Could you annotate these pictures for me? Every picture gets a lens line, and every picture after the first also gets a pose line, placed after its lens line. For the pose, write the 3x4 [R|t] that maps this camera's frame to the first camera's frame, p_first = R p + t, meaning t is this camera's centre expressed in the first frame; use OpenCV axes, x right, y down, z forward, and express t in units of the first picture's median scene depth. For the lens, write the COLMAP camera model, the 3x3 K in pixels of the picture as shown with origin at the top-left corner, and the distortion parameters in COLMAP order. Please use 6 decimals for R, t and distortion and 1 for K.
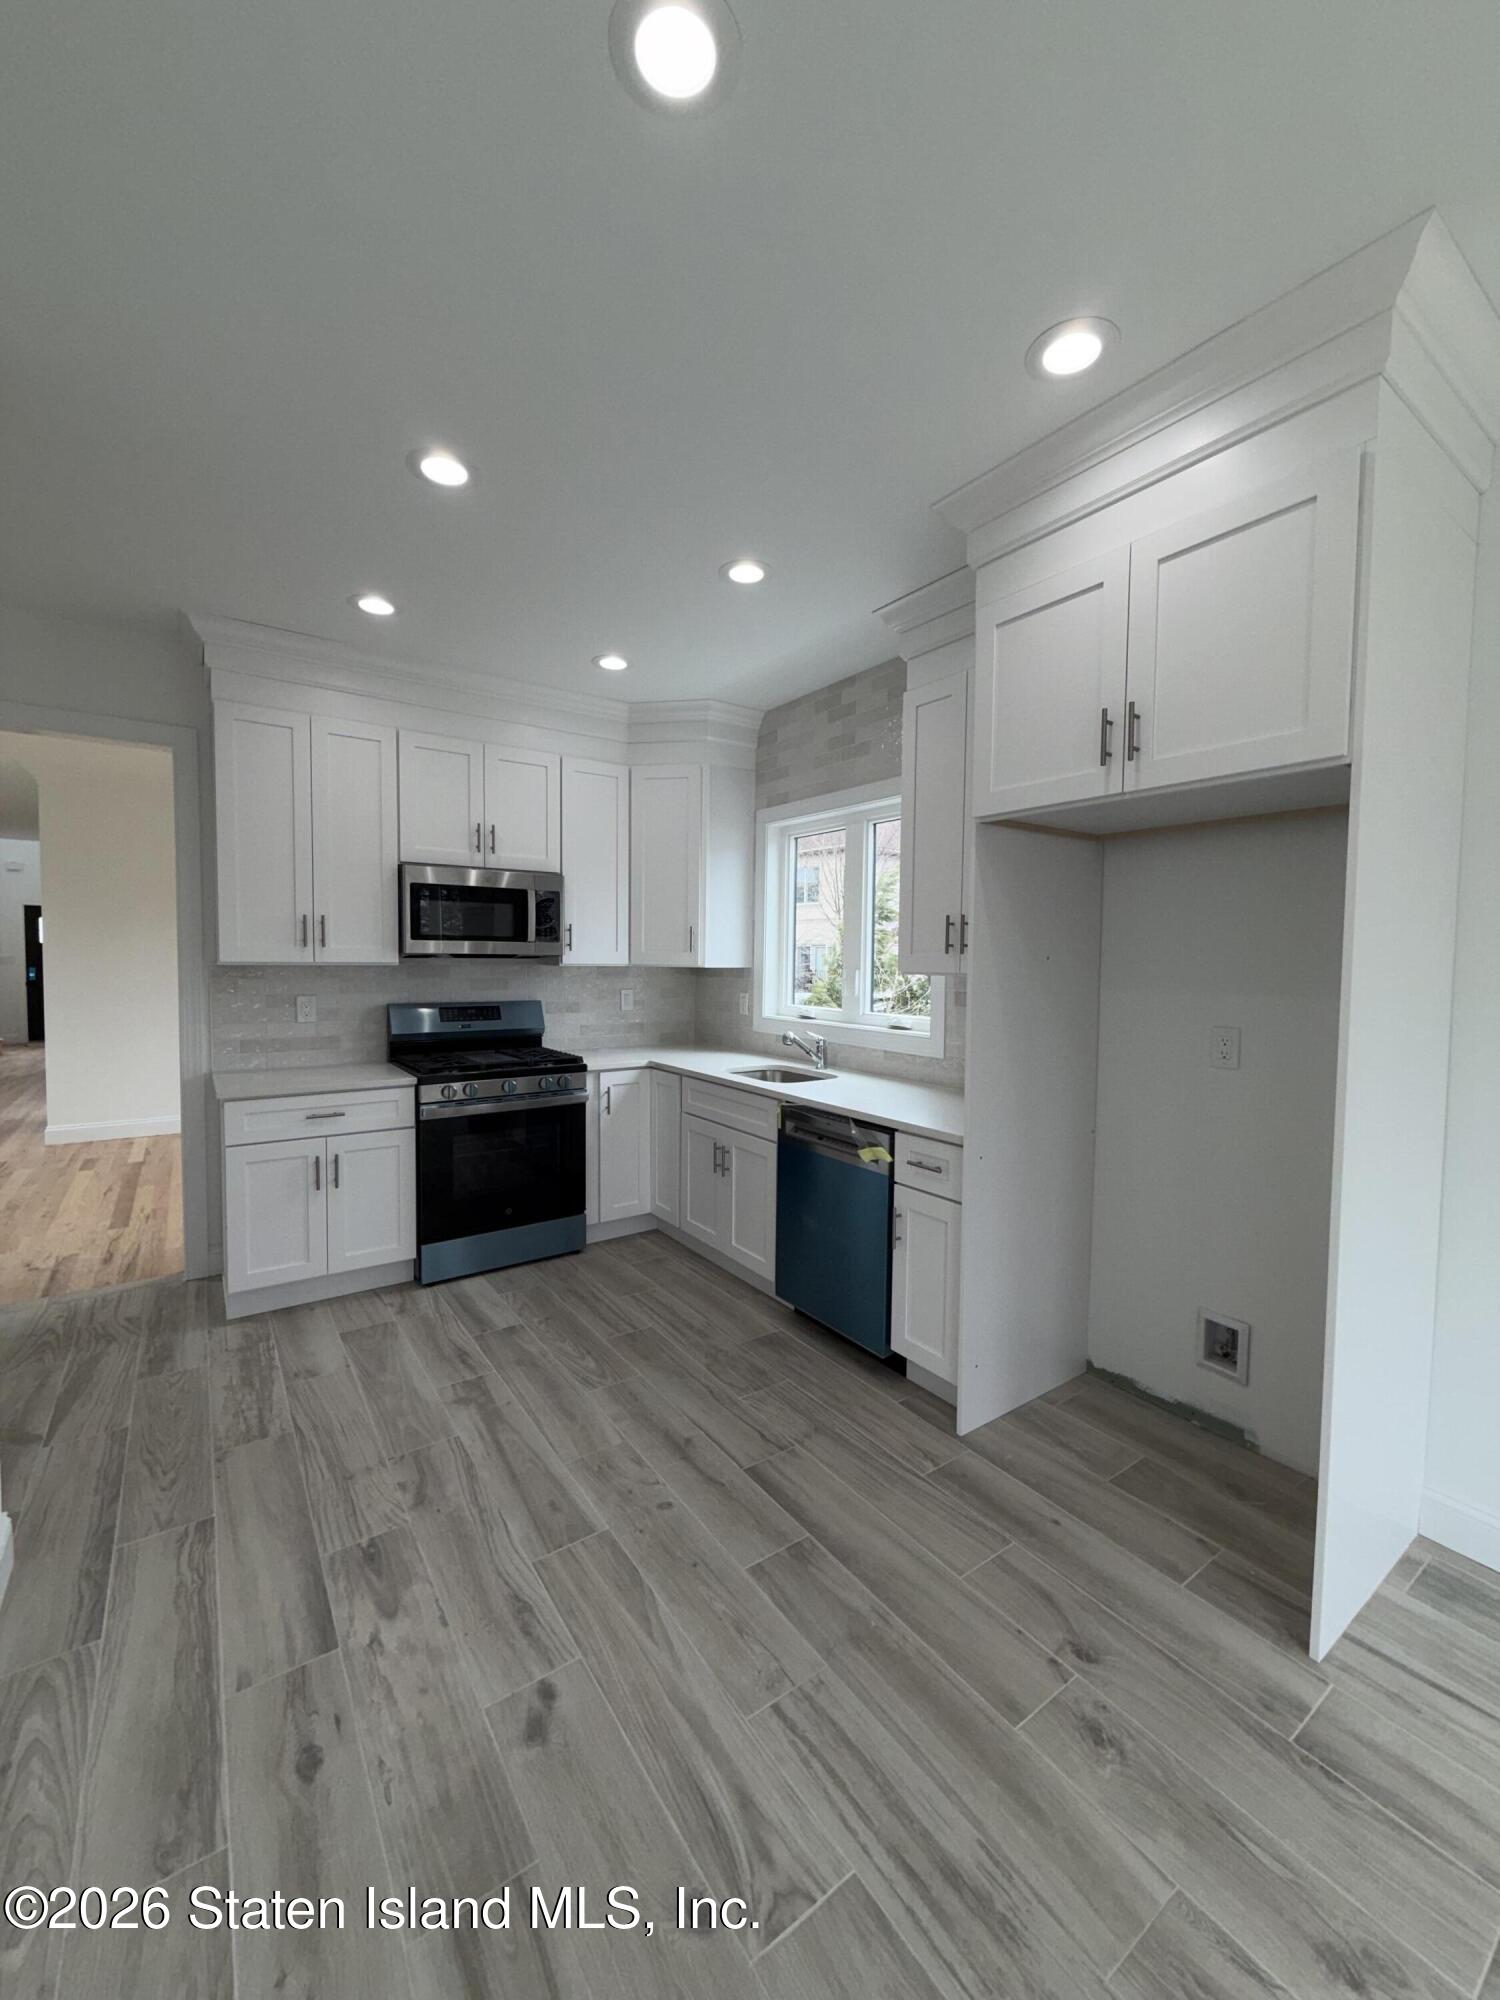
lens RADIAL K [[794.3, 0, 754.1], [0, 794.3, 994.8], [0, 0, 1]] dist [0.000315, 0.000267]
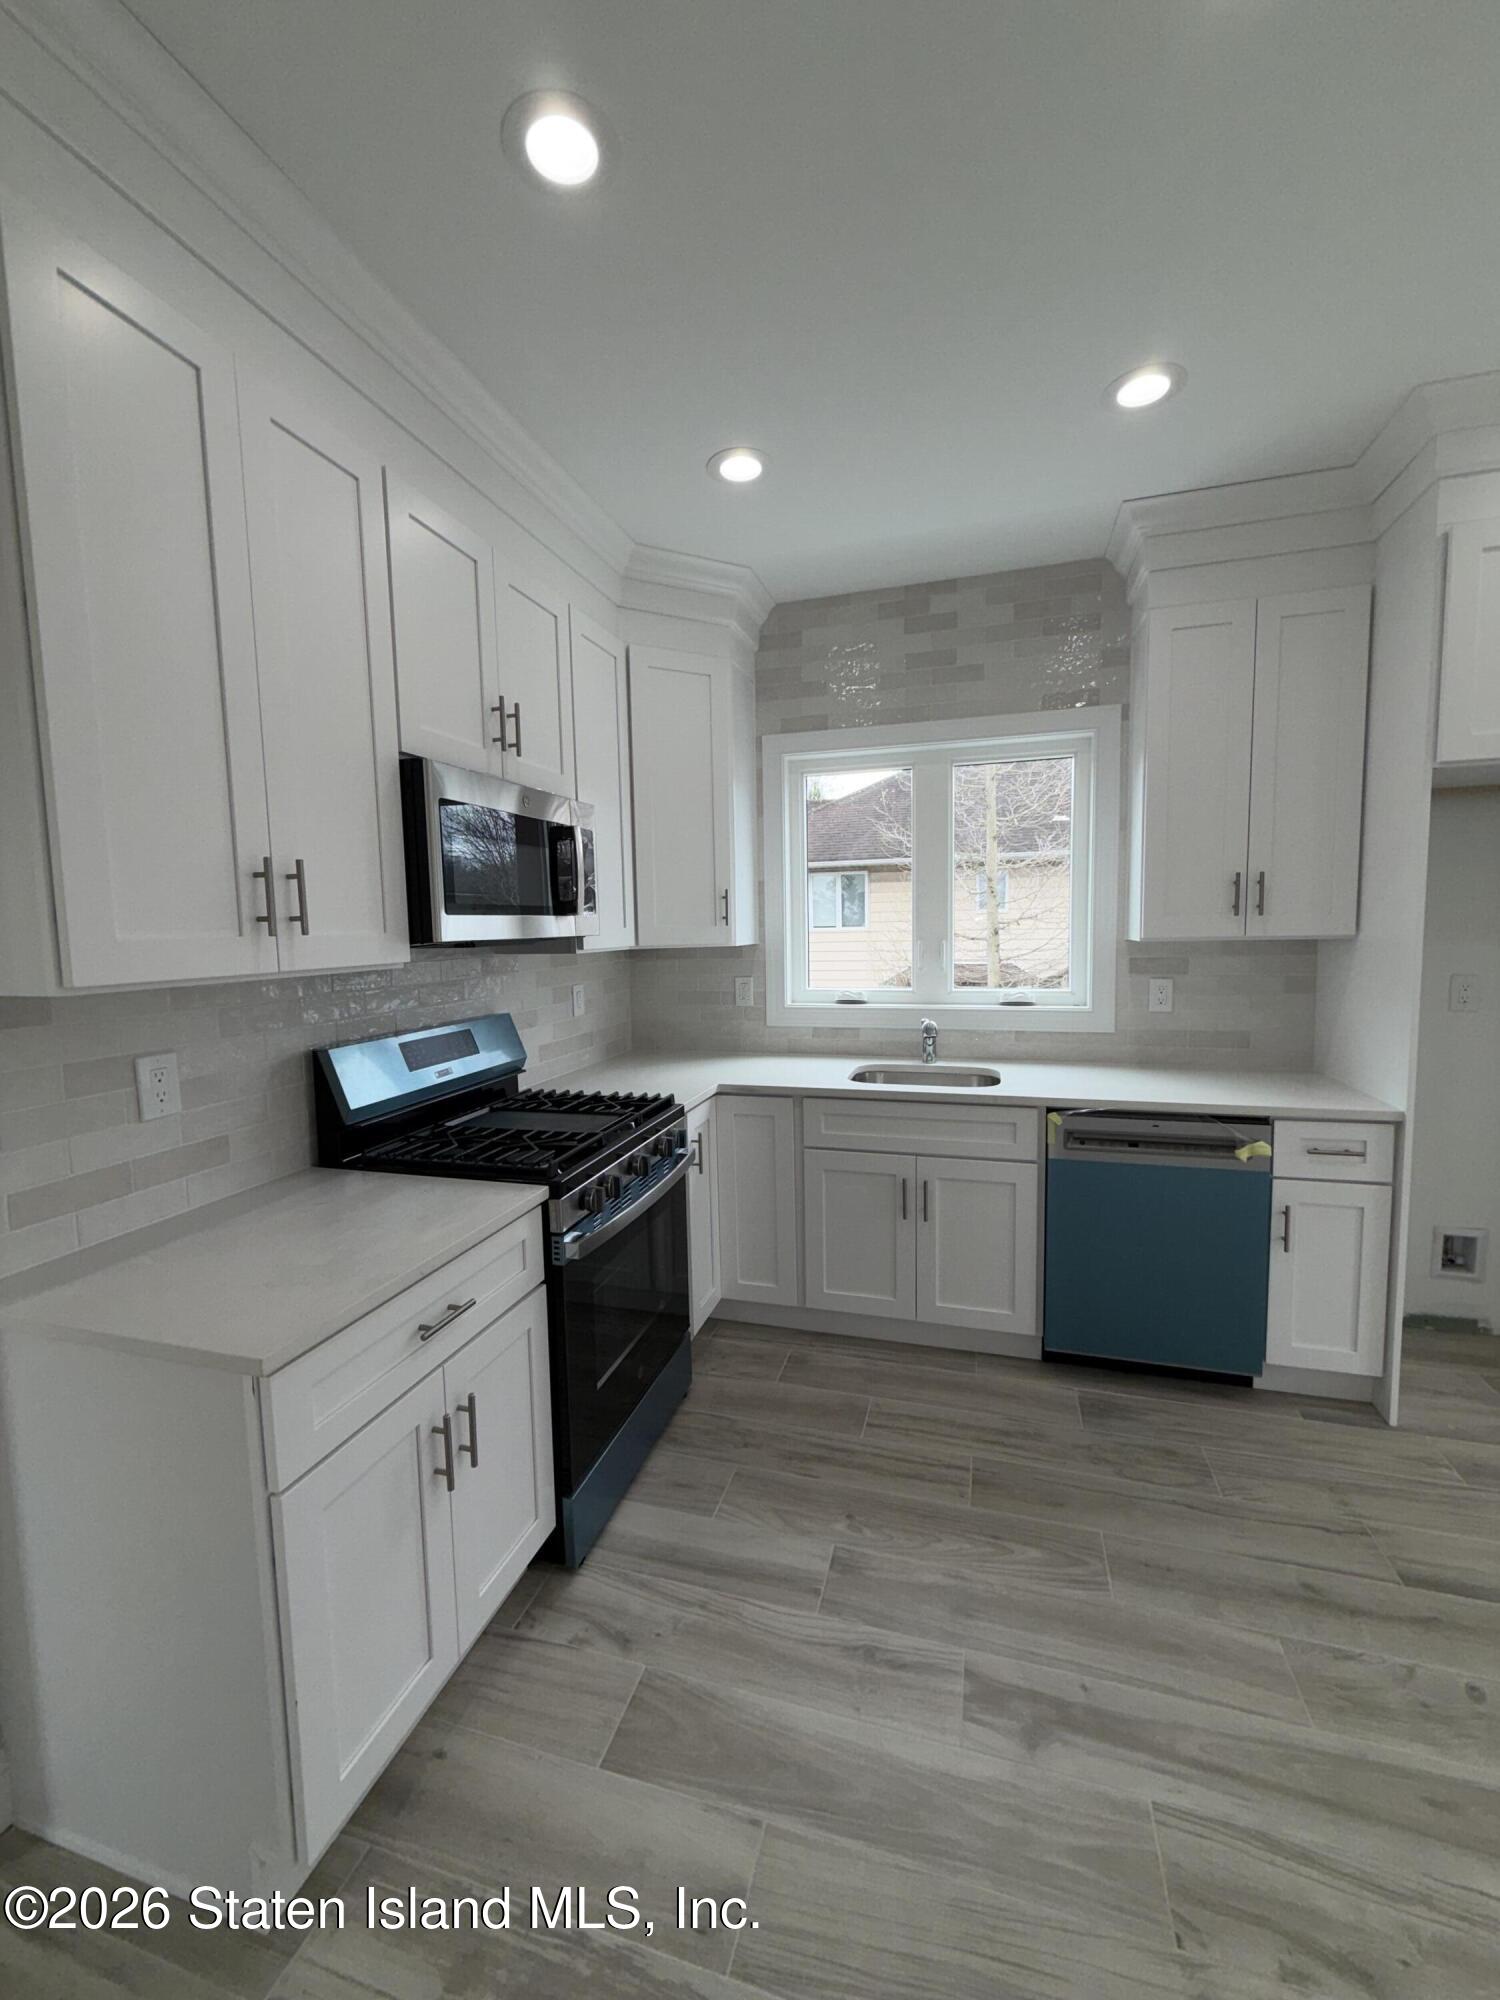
lens RADIAL K [[794.3, 0, 754.5], [0, 794.3, 996.0], [0, 0, 1]] dist [0.000315, 0.000267]
pose [[0.784778, -0.083130, 0.614177, -0.649554], [0.058704, 0.996479, 0.059865, -0.040879], [-0.616991, -0.010926, 0.786894, 0.543641]]
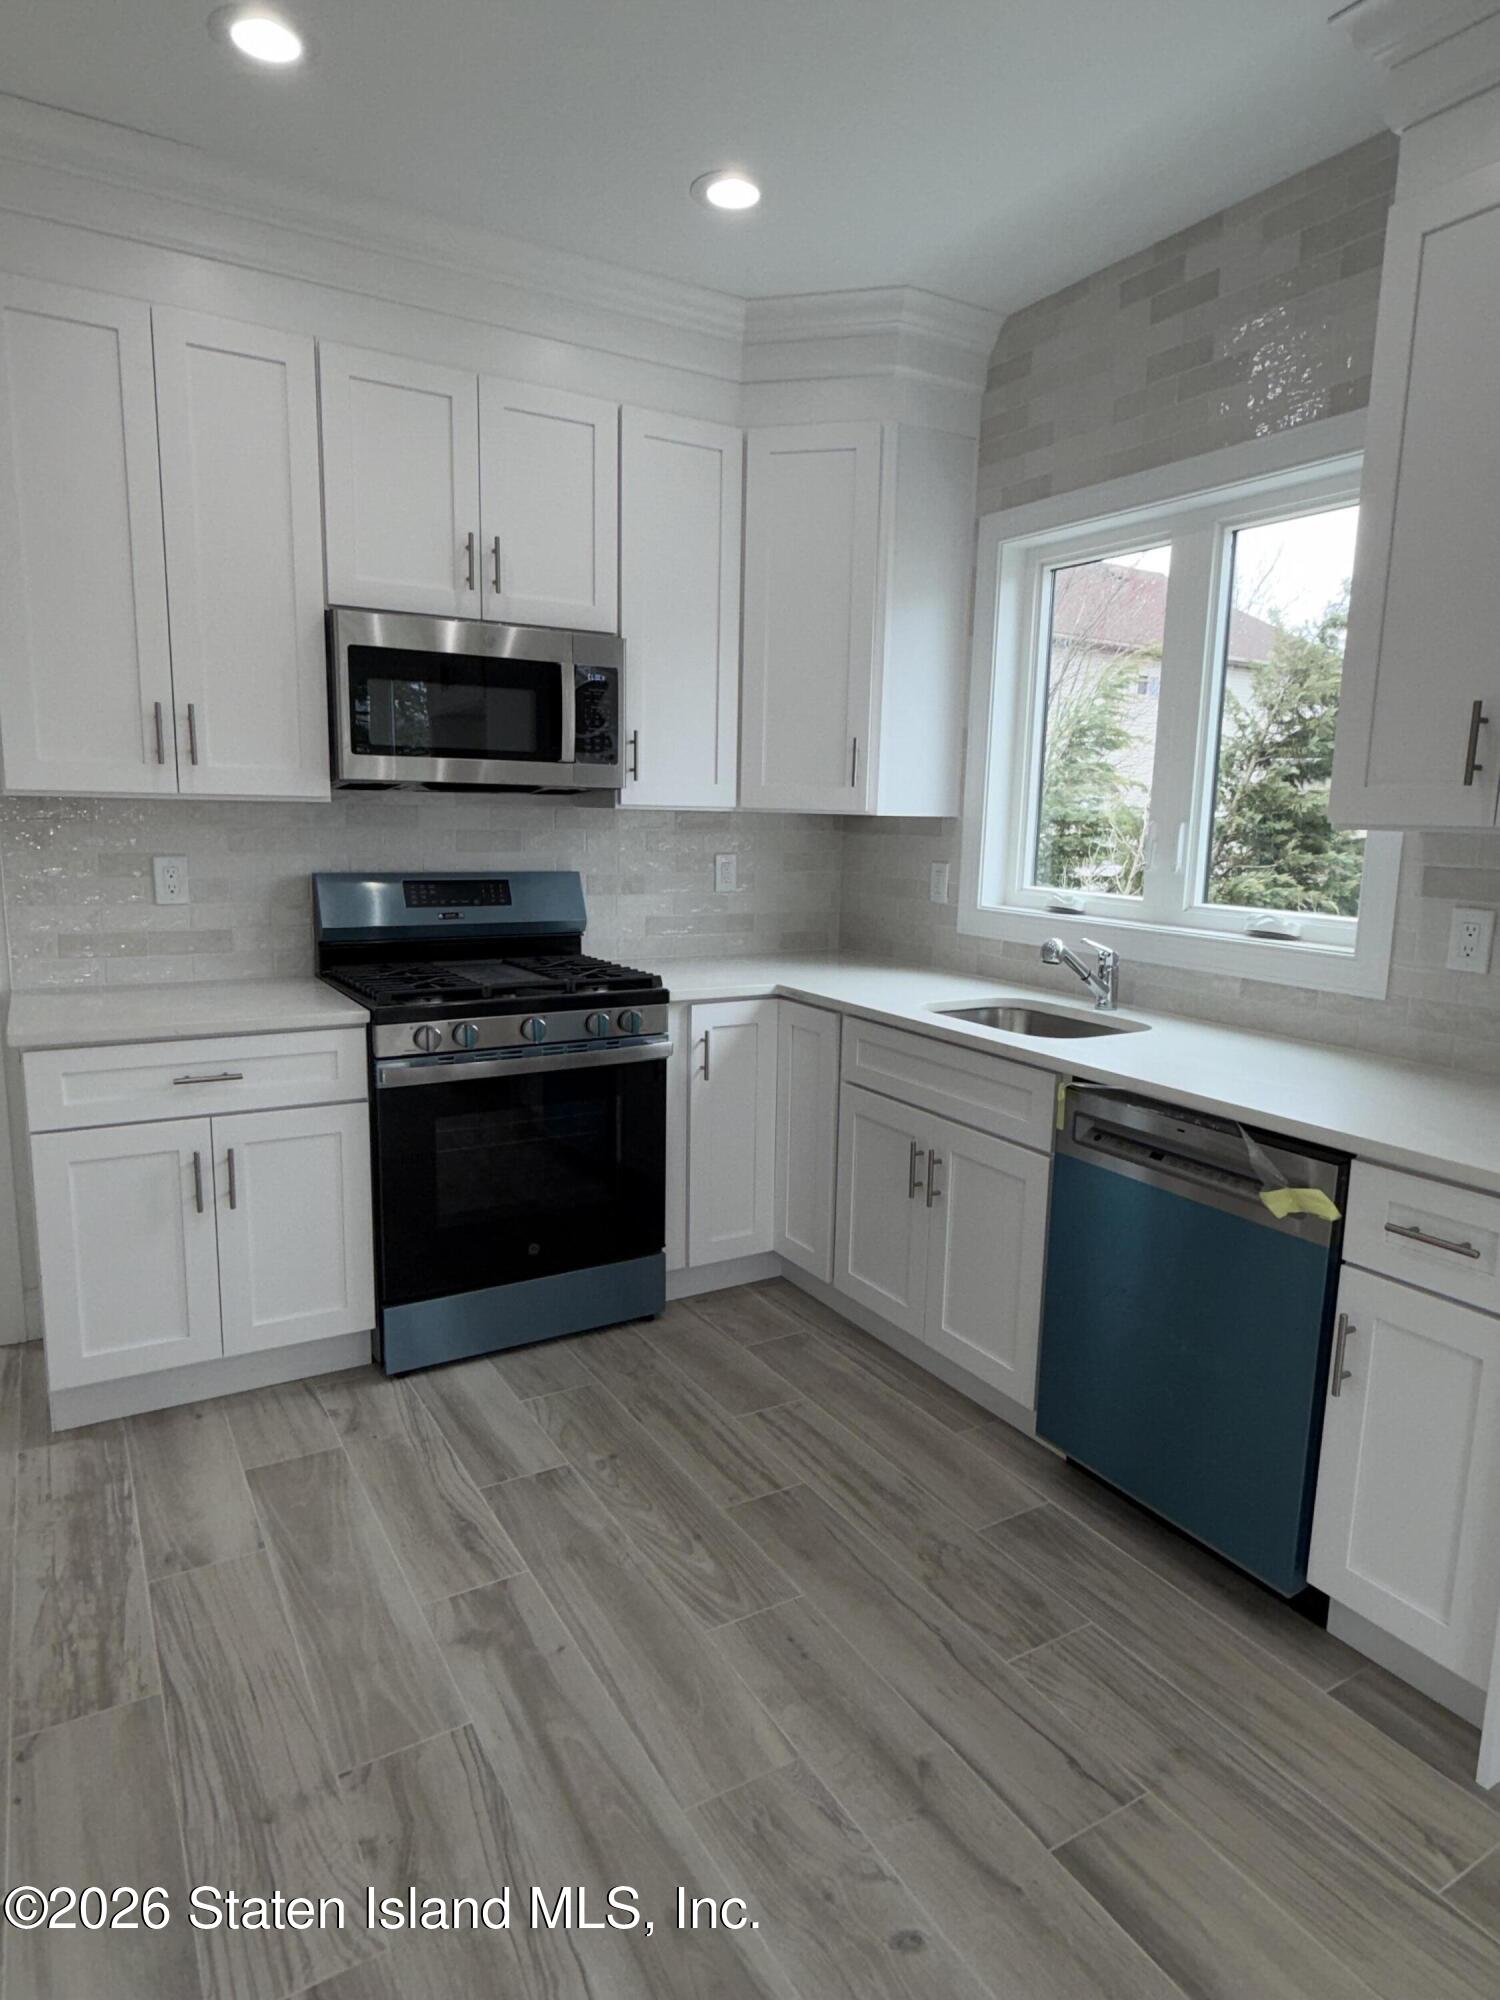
lens RADIAL K [[1185.6, 0, 763.1], [0, 1185.6, 1005.0], [0, 0, 1]] dist [0.001185, 0.000376]
pose [[0.997330, 0.023747, -0.069051, -0.104938], [-0.015619, 0.993131, 0.115957, 0.002266], [0.071331, -0.114569, 0.990851, 0.226873]]
